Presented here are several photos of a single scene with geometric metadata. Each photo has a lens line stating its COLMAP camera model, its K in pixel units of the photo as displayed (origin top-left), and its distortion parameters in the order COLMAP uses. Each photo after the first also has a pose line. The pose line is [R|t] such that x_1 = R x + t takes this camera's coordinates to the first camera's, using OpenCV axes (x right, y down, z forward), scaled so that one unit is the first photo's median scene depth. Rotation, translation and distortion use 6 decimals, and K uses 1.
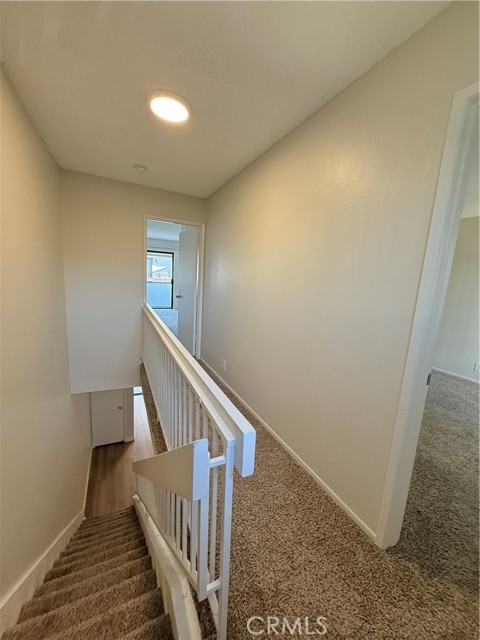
lens RADIAL K [[254.6, 0, 240.0], [0, 254.6, 320.0], [0, 0, 1]] dist [0.001139, -0.000340]
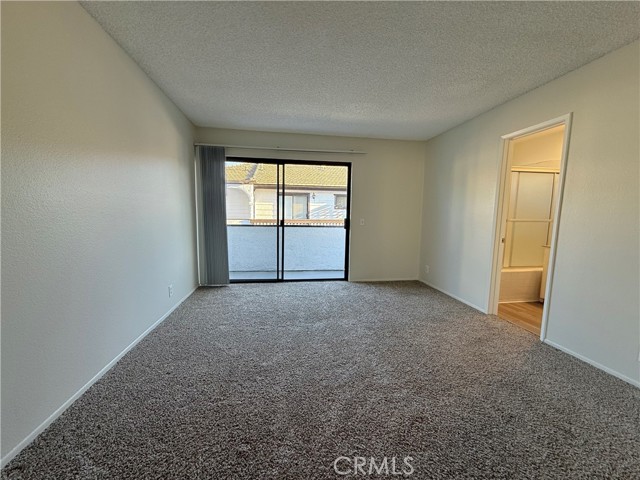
lens RADIAL K [[255.2, 0, 318.6], [0, 255.2, 240.5], [0, 0, 1]] dist [-0.000736, -0.000198]
pose [[0.956713, -0.010809, -0.290833, -0.180484], [-0.012639, 0.996824, -0.078623, -0.082530], [0.290759, 0.078896, 0.953538, 0.540884]]
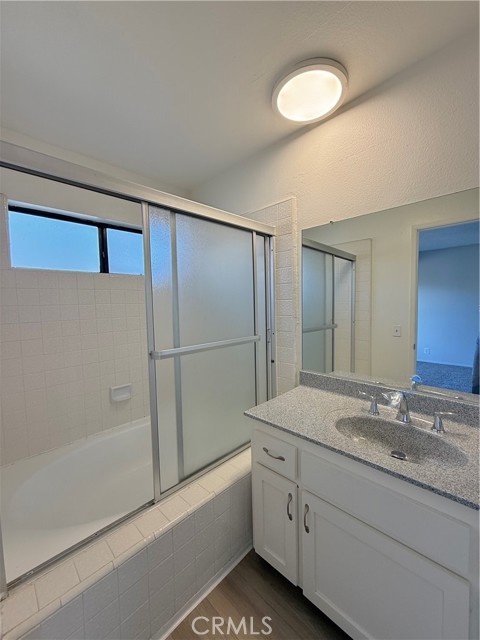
lens RADIAL K [[251.5, 0, 240.0], [0, 251.5, 320.0], [0, 0, 1]] dist [-0.009048, 0.000016]
pose [[0.940585, -0.097937, 0.325129, -0.014859], [0.134126, 0.986798, -0.090774, -0.147394], [-0.311946, 0.128989, 0.941303, 0.863123]]
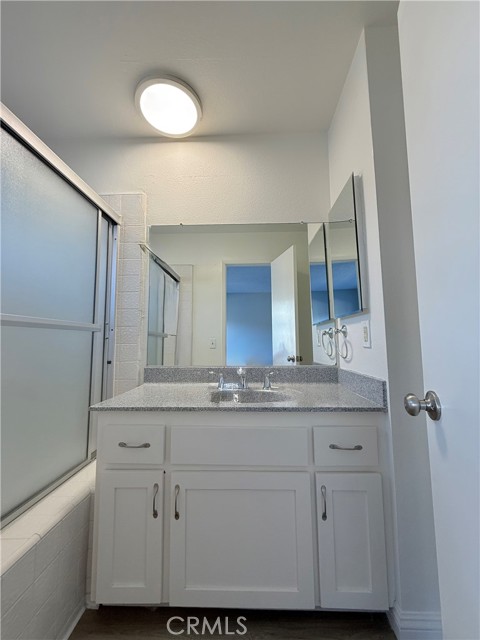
lens RADIAL K [[254.6, 0, 240.0], [0, 254.6, 320.0], [0, 0, 1]] dist [0.001139, -0.000340]
pose [[0.463056, 0.018832, 0.886129, -0.041516], [0.188332, 0.974853, -0.119133, -0.120829], [-0.866089, 0.222051, 0.447865, 0.885215]]
